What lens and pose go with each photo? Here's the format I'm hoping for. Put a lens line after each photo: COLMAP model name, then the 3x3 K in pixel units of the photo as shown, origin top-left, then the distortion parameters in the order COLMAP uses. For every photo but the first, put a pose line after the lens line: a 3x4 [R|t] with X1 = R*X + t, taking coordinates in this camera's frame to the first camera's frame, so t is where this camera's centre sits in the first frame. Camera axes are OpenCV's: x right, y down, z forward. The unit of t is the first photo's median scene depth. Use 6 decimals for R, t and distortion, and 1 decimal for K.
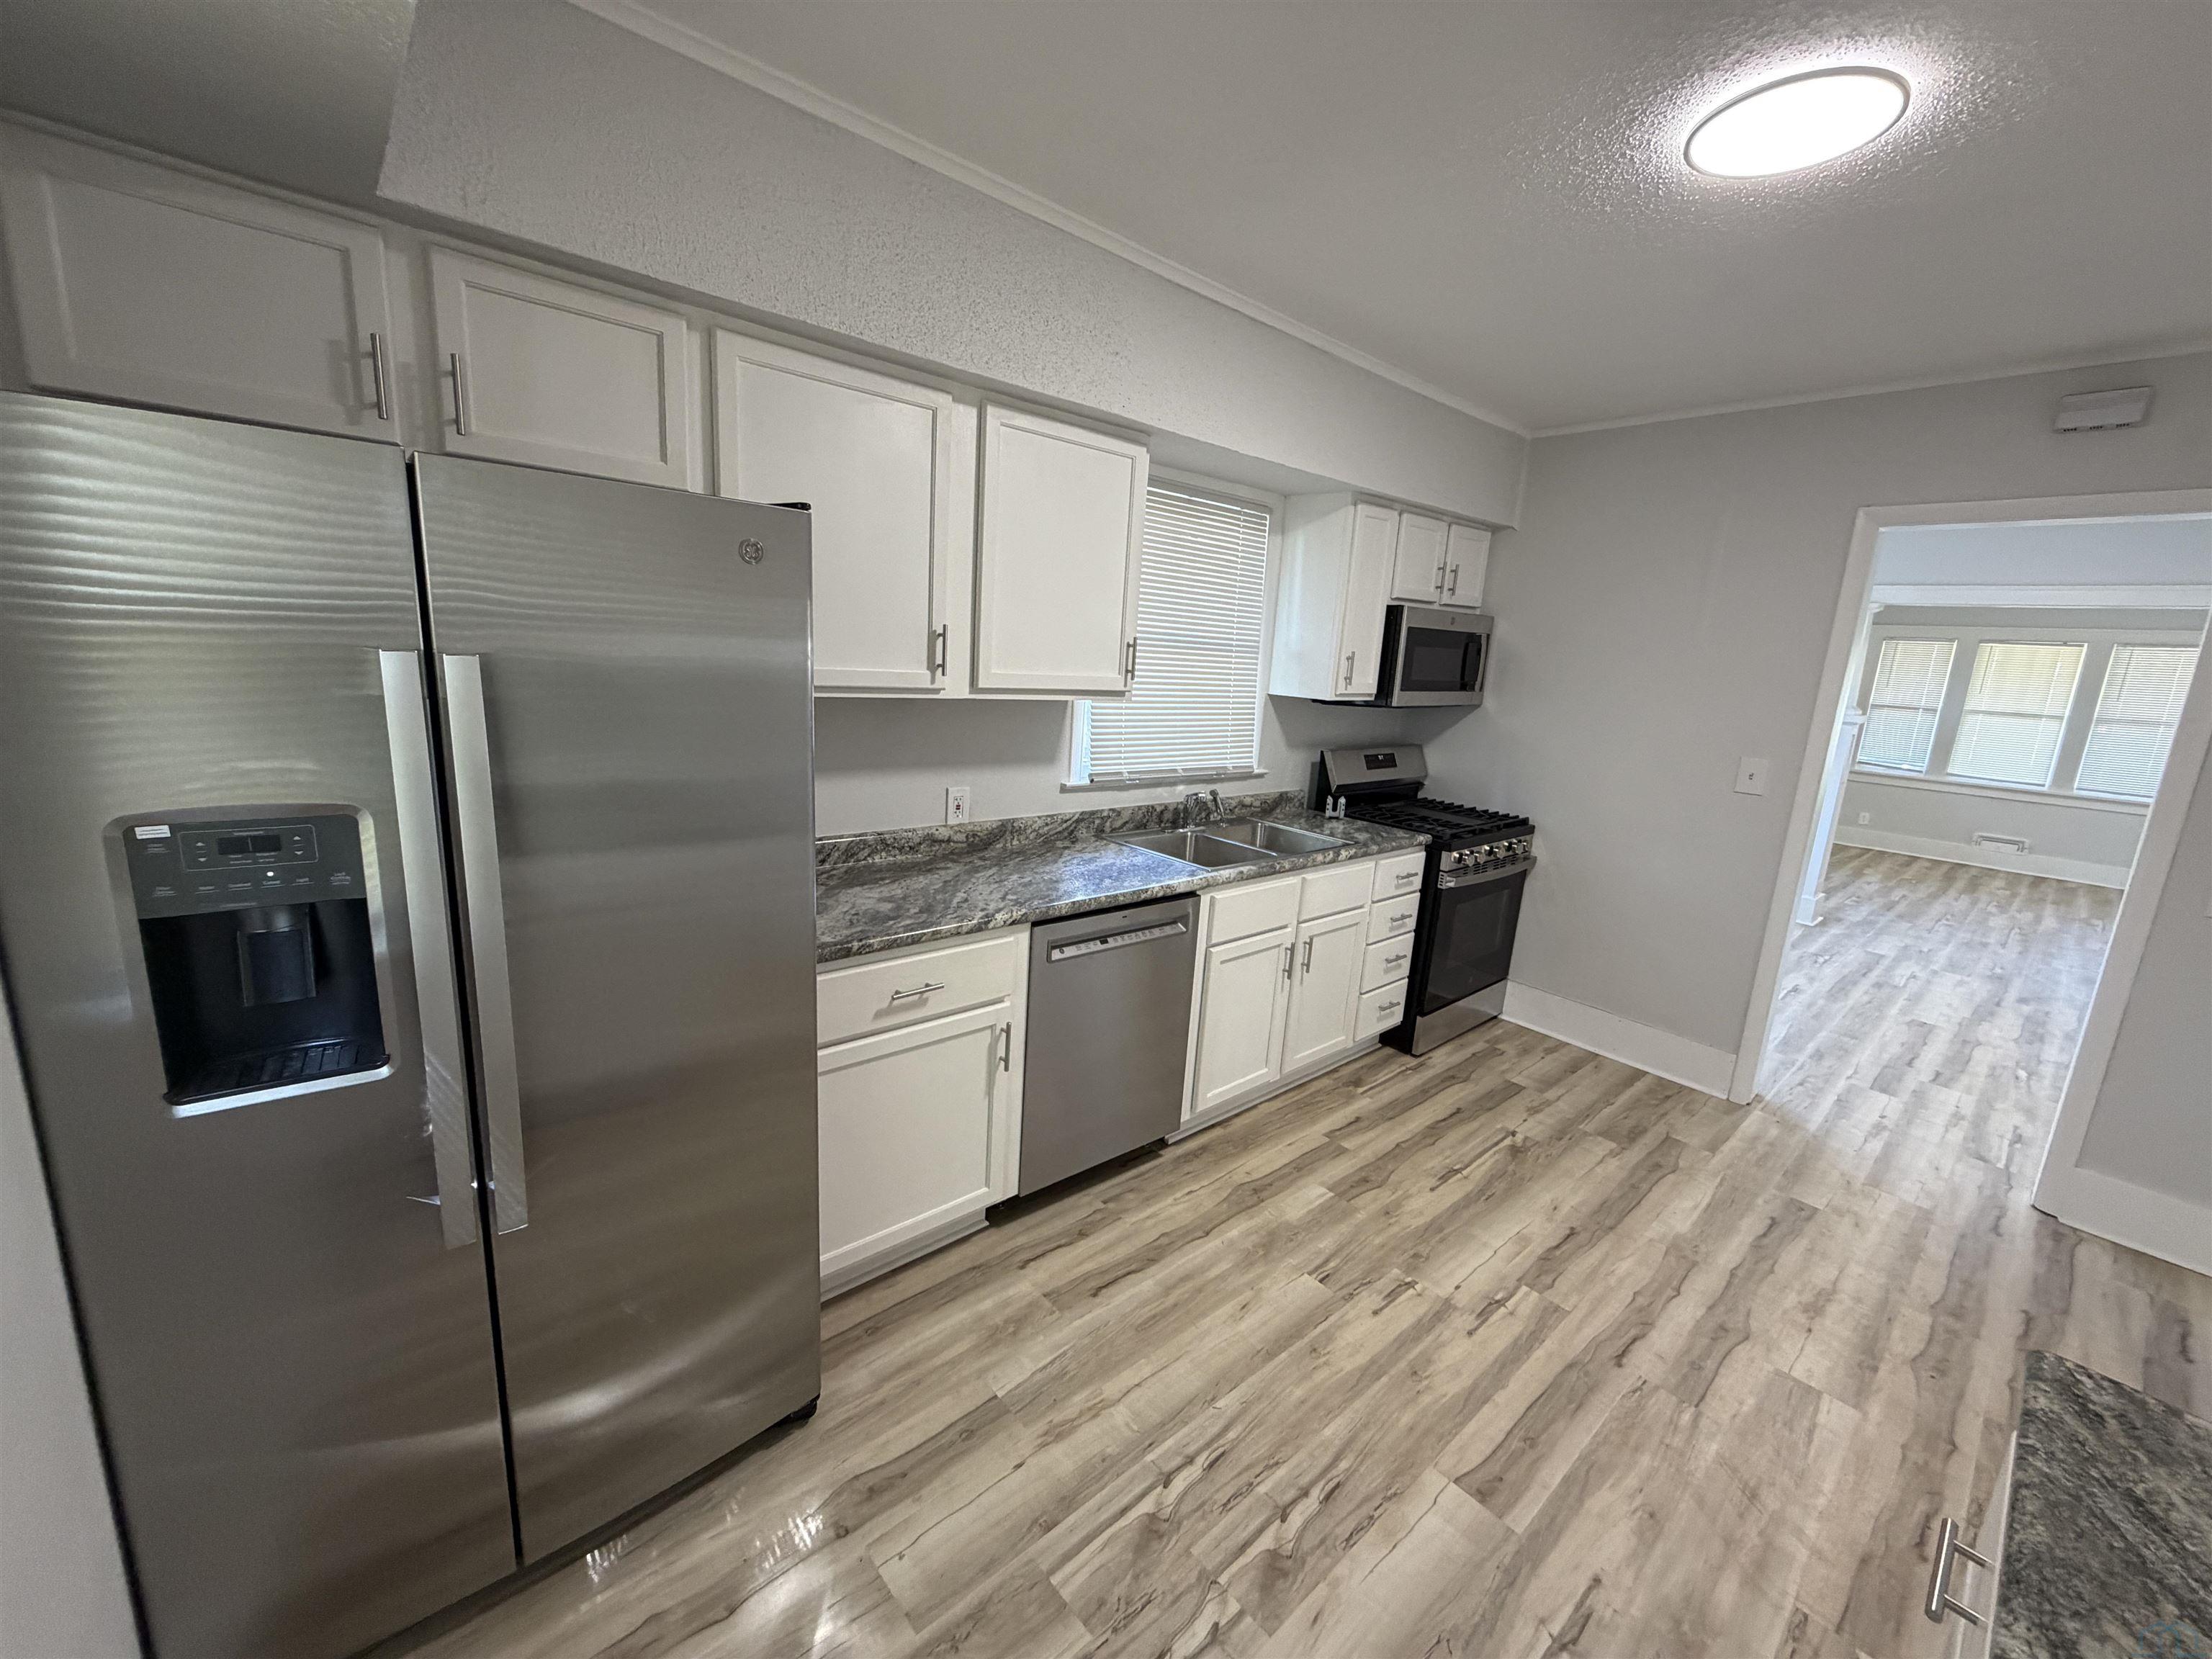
lens RADIAL K [[878.9, 0, 1103.5], [0, 878.9, 825.8], [0, 0, 1]] dist [0.002645, -0.000590]
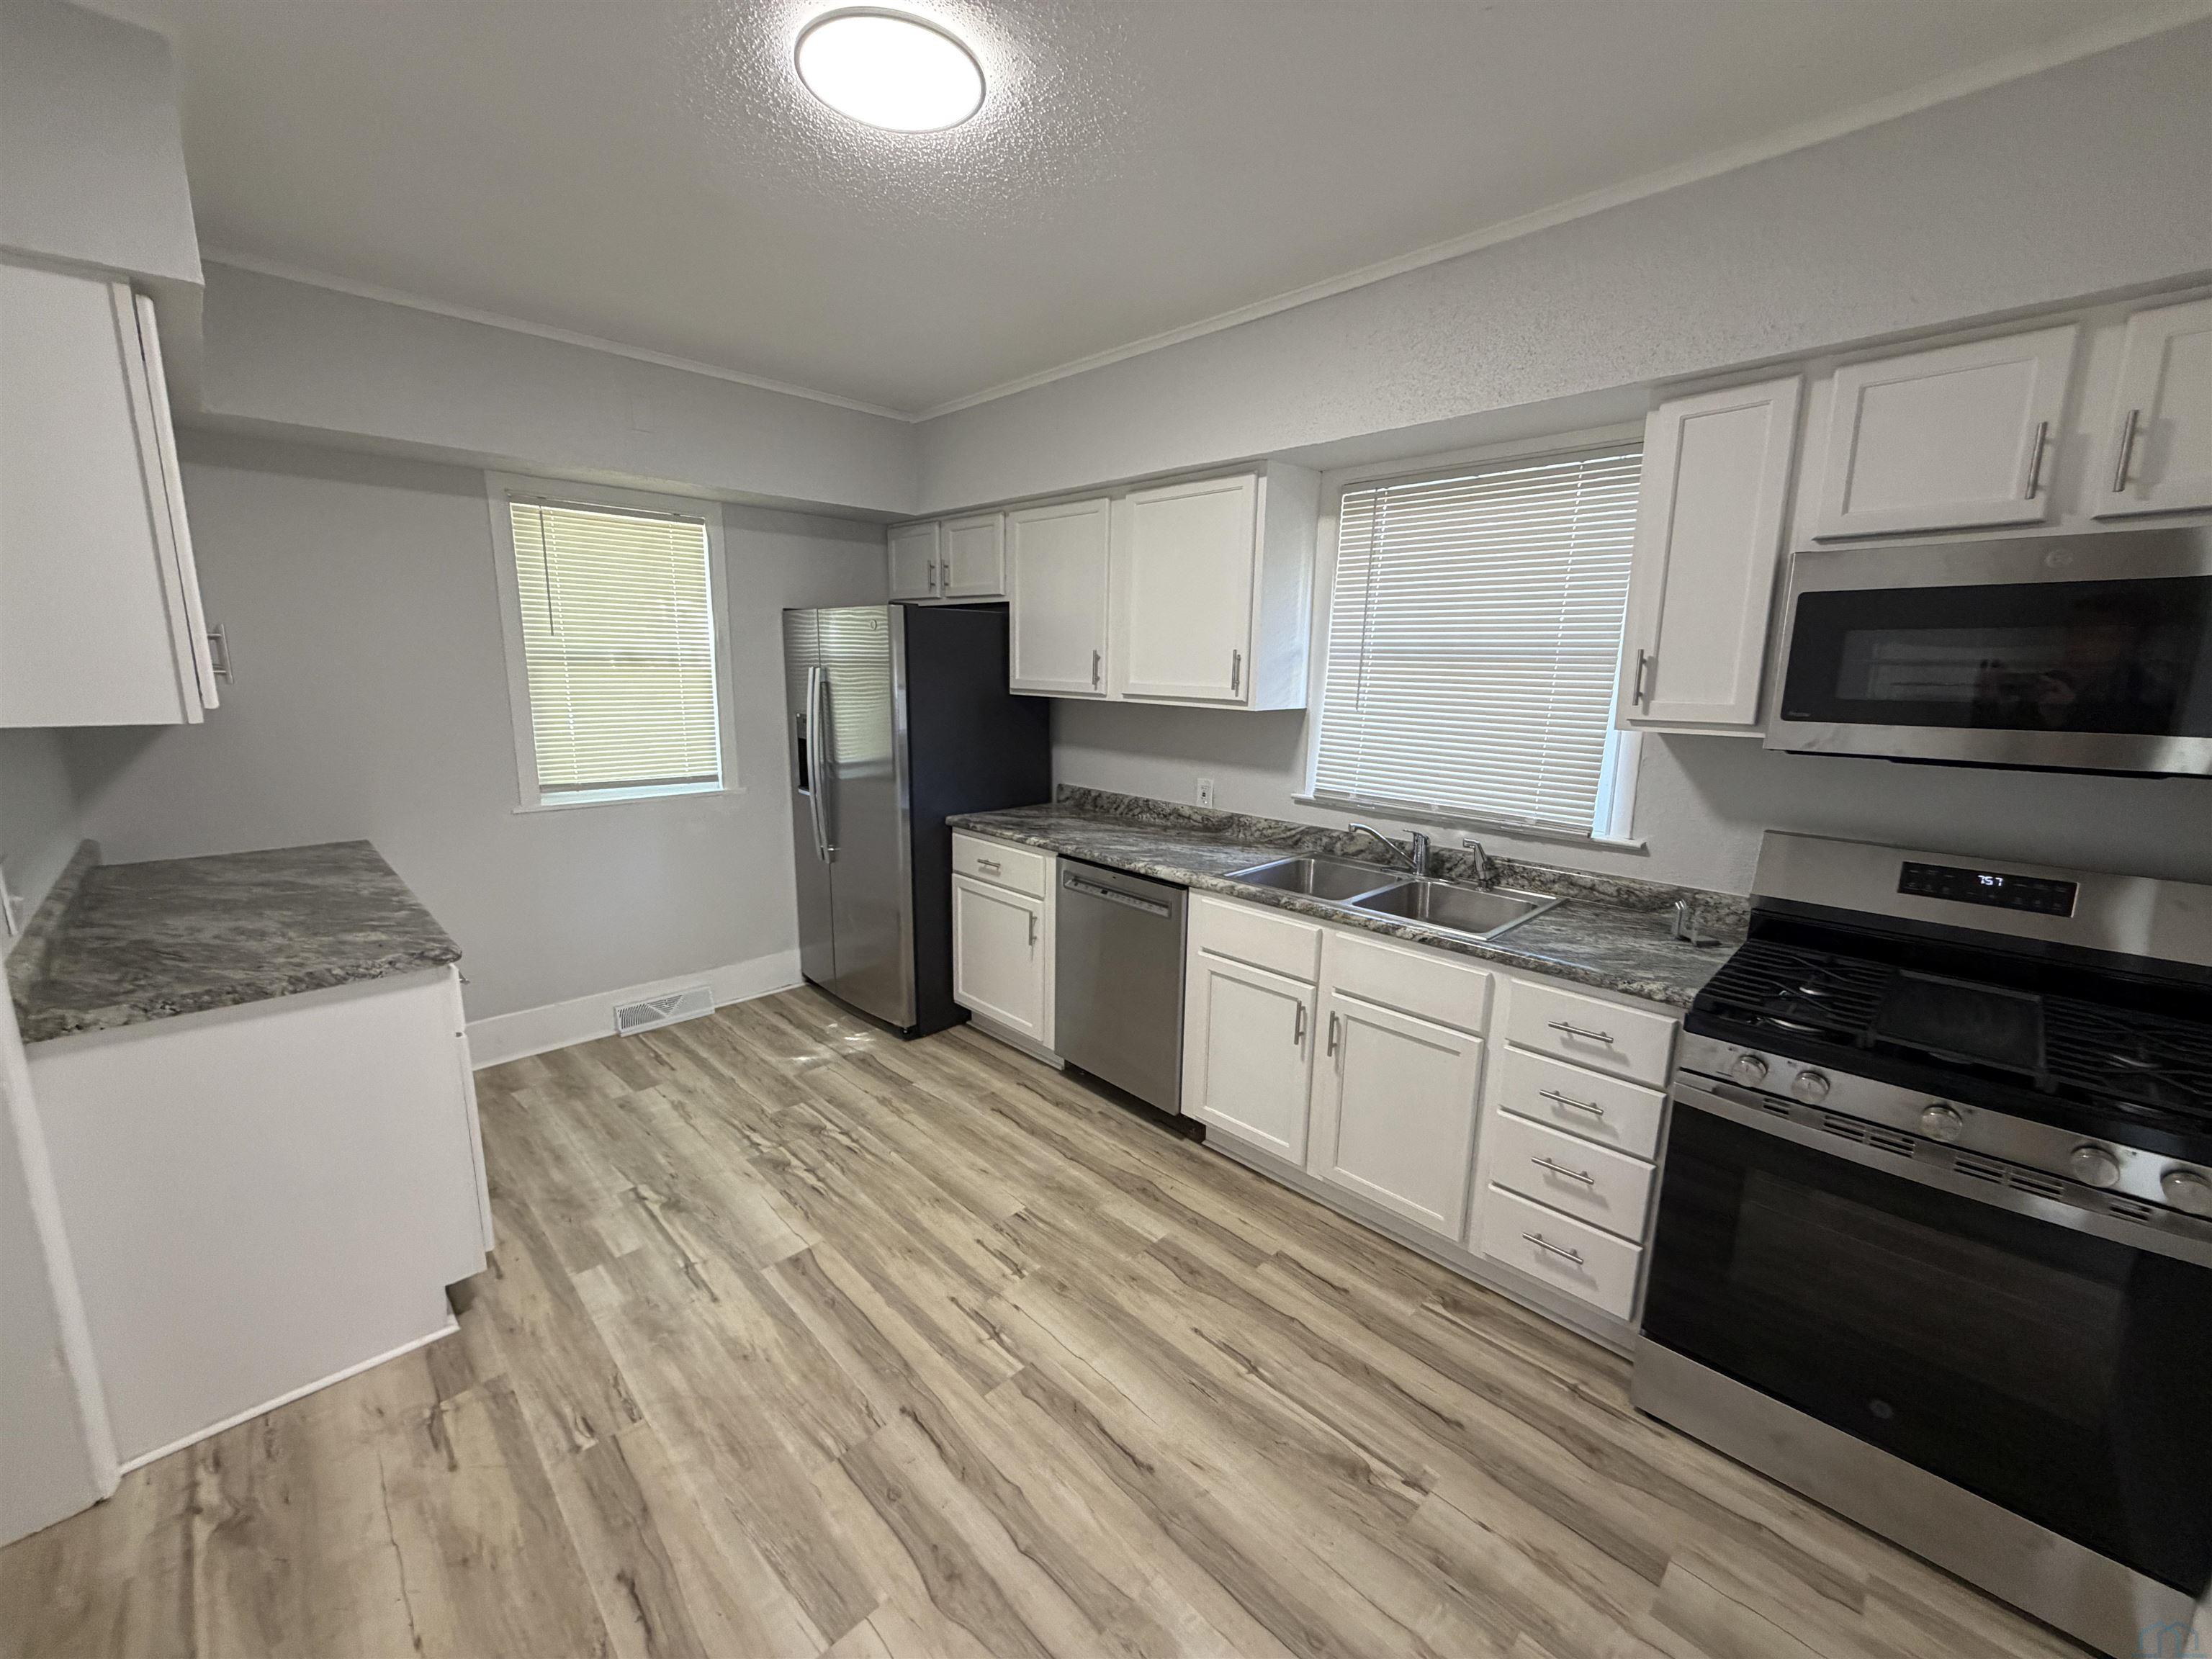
lens RADIAL K [[878.9, 0, 1103.5], [0, 878.9, 825.8], [0, 0, 1]] dist [0.002645, -0.000590]
pose [[0.063003, 0.126365, -0.989981, 1.237988], [-0.211829, 0.971043, 0.110467, -0.099345], [0.975274, 0.202747, 0.087947, 0.872986]]
